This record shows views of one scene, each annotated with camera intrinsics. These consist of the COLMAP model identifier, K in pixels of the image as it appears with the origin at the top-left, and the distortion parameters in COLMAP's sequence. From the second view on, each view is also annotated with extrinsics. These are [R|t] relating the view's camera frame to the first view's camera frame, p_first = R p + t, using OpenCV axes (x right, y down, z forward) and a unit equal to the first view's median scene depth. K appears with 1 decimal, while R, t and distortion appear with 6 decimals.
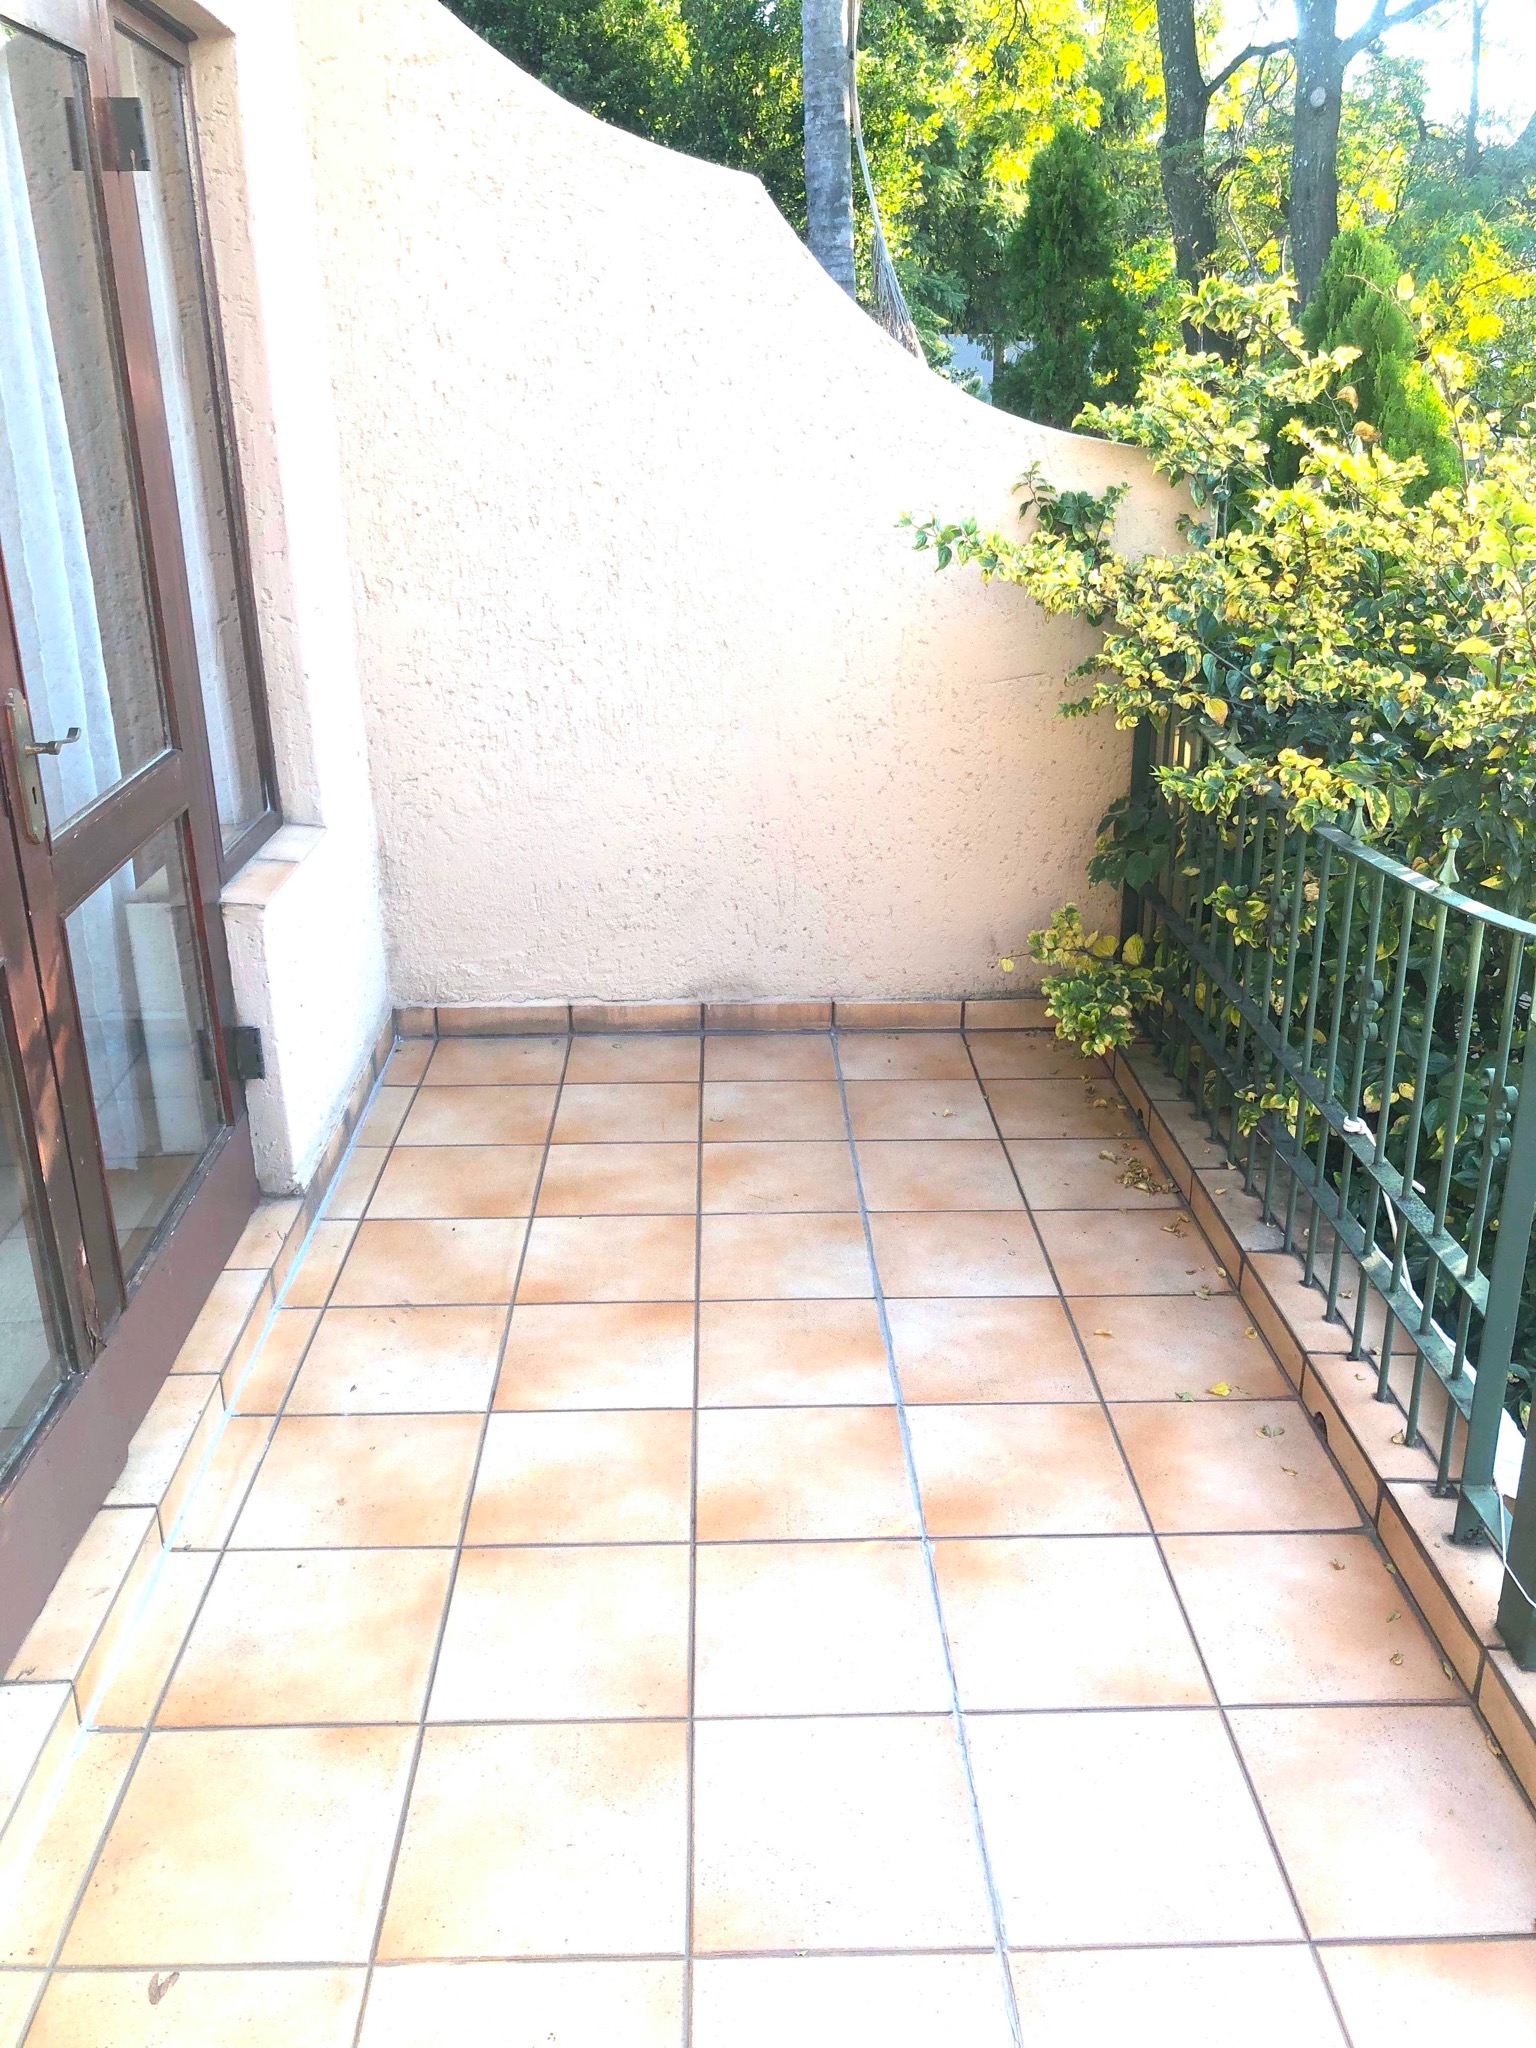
lens RADIAL K [[1685.1, 0, 768.0], [0, 1685.1, 1024.0], [0, 0, 1]] dist [0.066883, -0.068284]
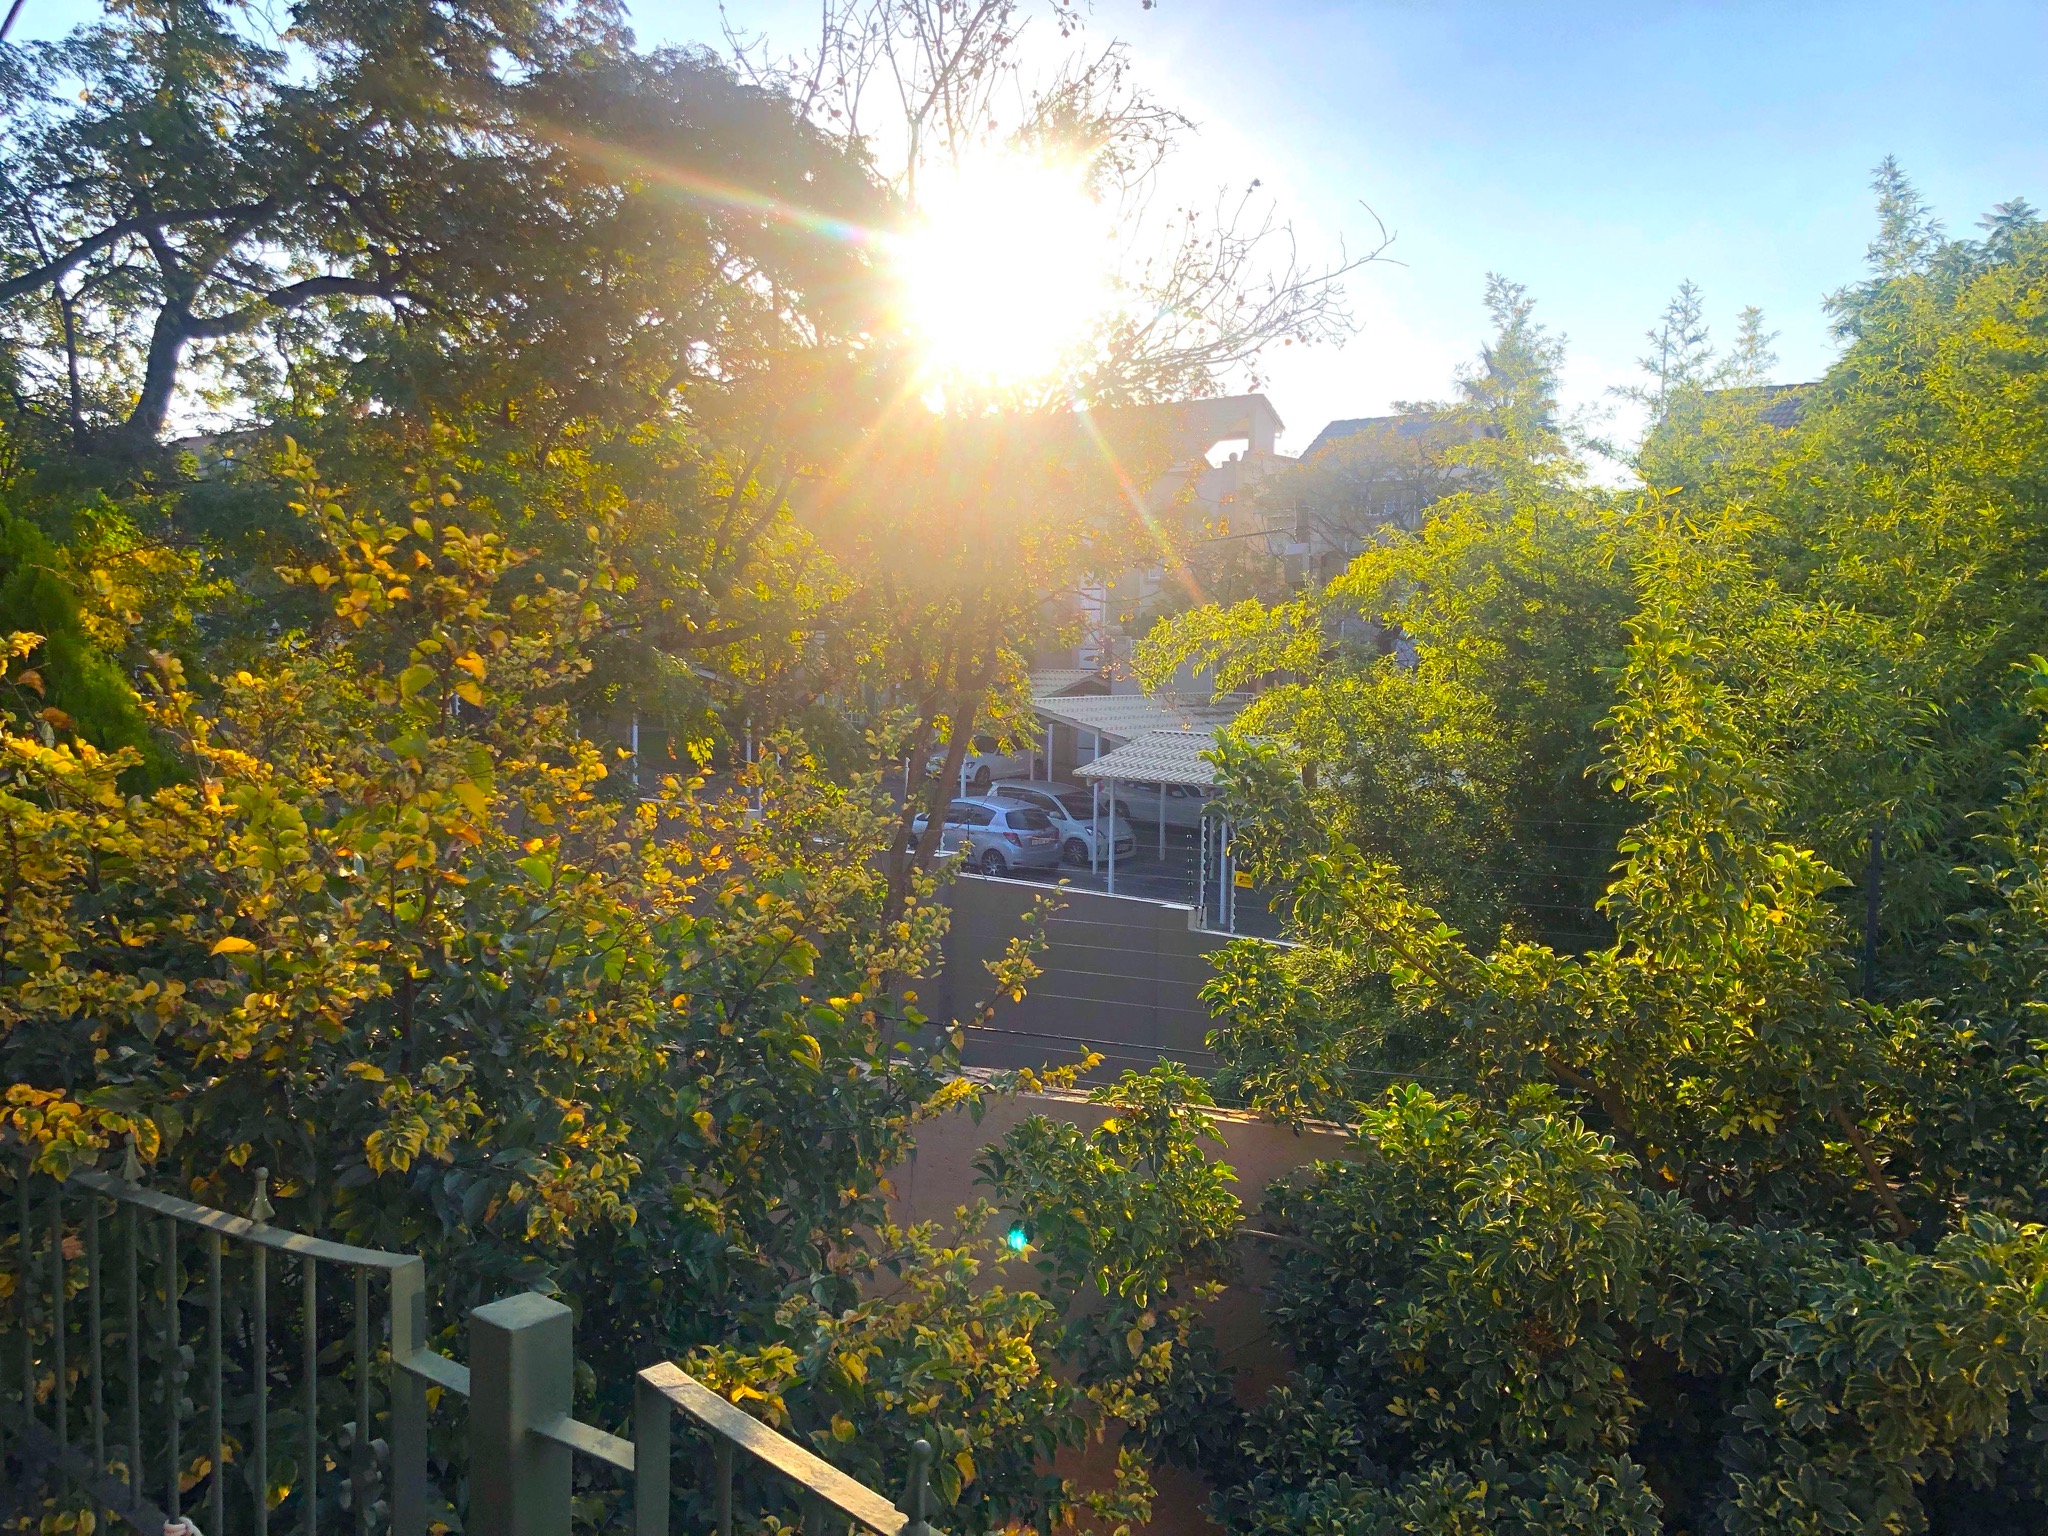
lens RADIAL K [[1685.1, 0, 1024.0], [0, 1685.1, 768.0], [0, 0, 1]] dist [0.066883, -0.068284]
pose [[0.644030, -0.029762, 0.764421, -0.009224], [0.242182, 0.955781, -0.166828, -0.054657], [-0.725653, 0.292571, 0.622760, 0.089625]]
